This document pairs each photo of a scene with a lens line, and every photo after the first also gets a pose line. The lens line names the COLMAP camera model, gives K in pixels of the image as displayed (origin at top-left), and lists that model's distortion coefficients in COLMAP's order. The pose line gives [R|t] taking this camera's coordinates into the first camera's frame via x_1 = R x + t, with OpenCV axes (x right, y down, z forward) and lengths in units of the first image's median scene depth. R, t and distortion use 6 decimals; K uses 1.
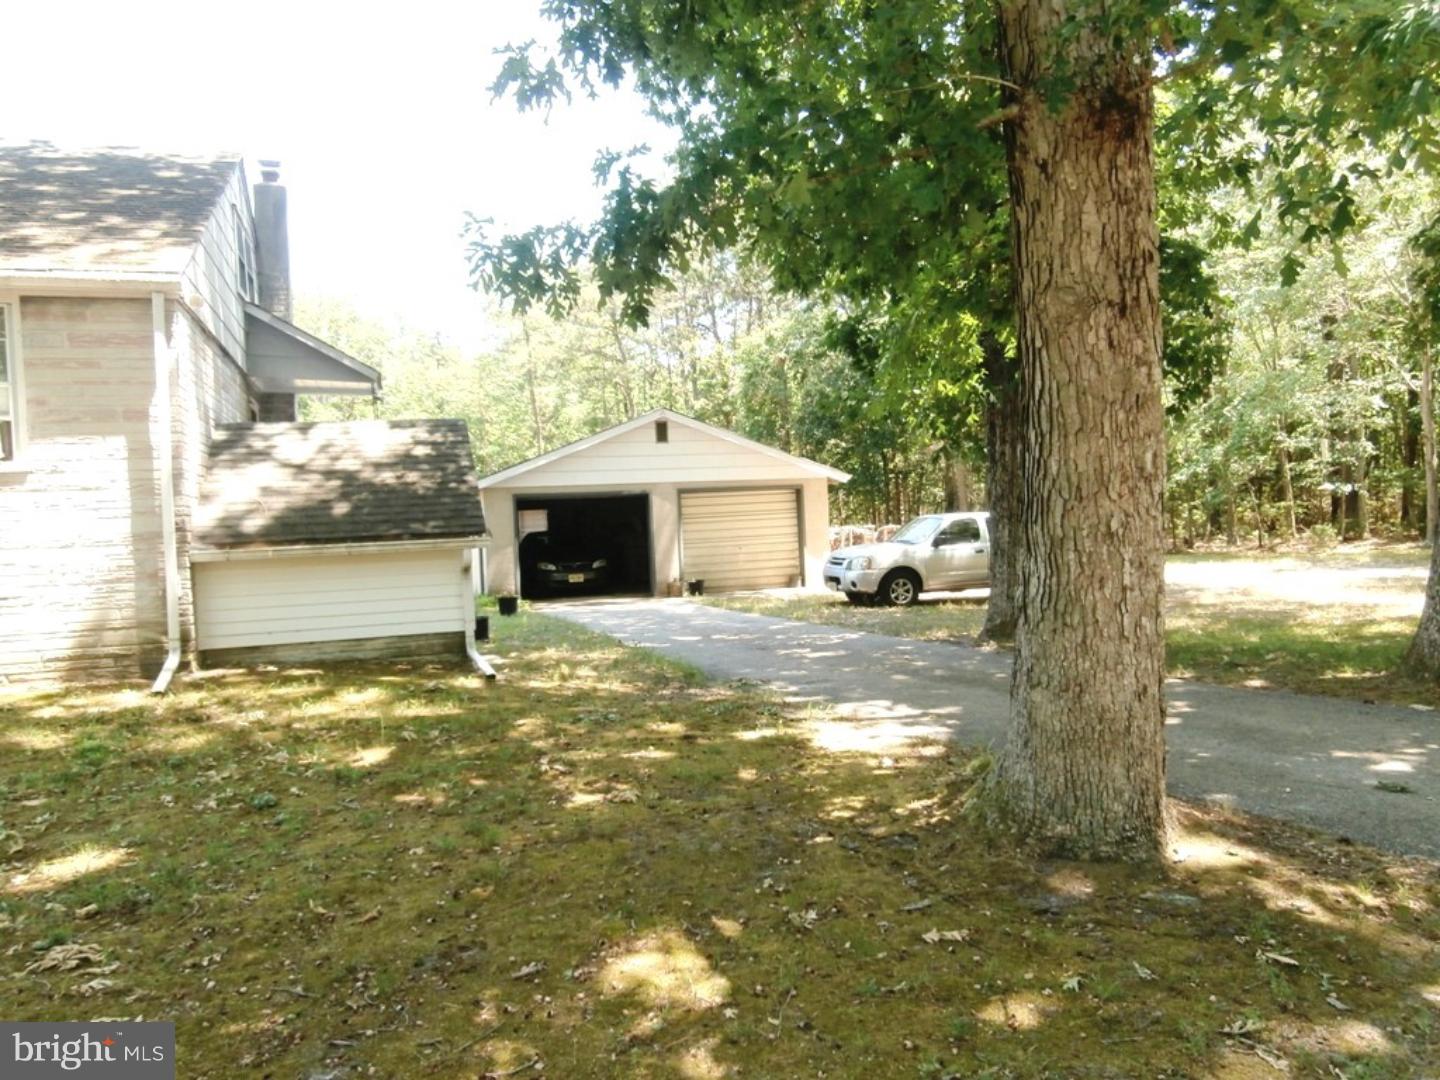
lens RADIAL K [[1033.8, 0, 720.0], [0, 1033.8, 540.0], [0, 0, 1]] dist [-0.002098, -0.000261]
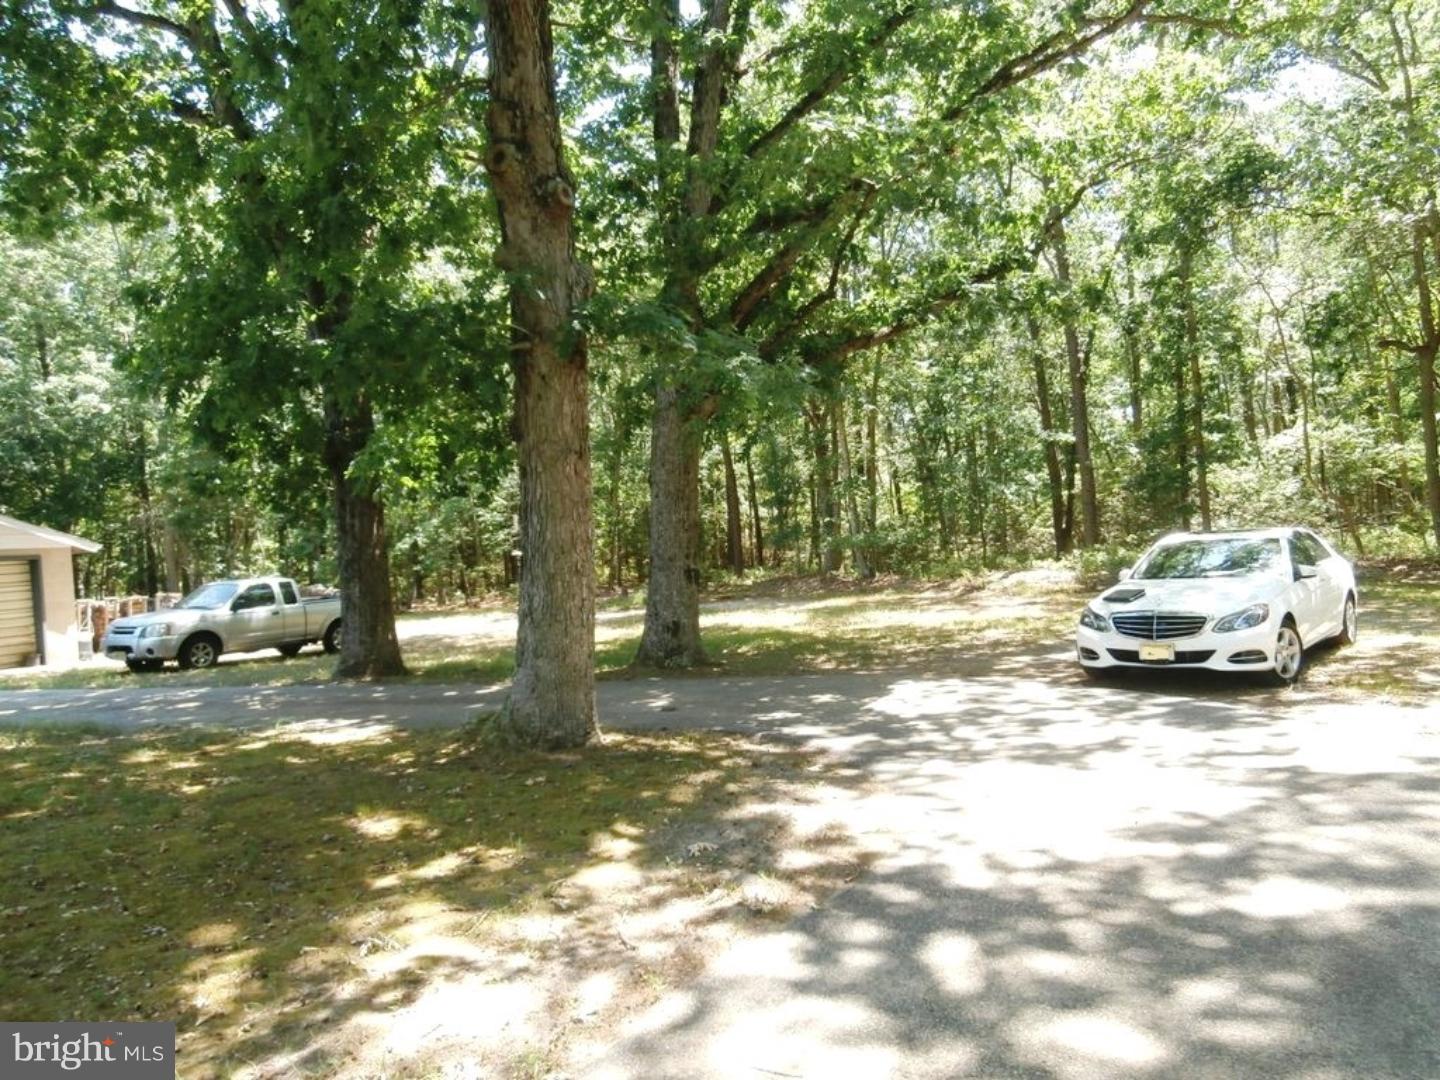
lens RADIAL K [[1033.8, 0, 720.0], [0, 1033.8, 540.0], [0, 0, 1]] dist [-0.002098, -0.000261]
pose [[0.723028, 0.000941, 0.690818, -0.162205], [0.046309, 0.997684, -0.049827, 0.010028], [-0.689265, 0.068017, 0.721310, -0.119943]]
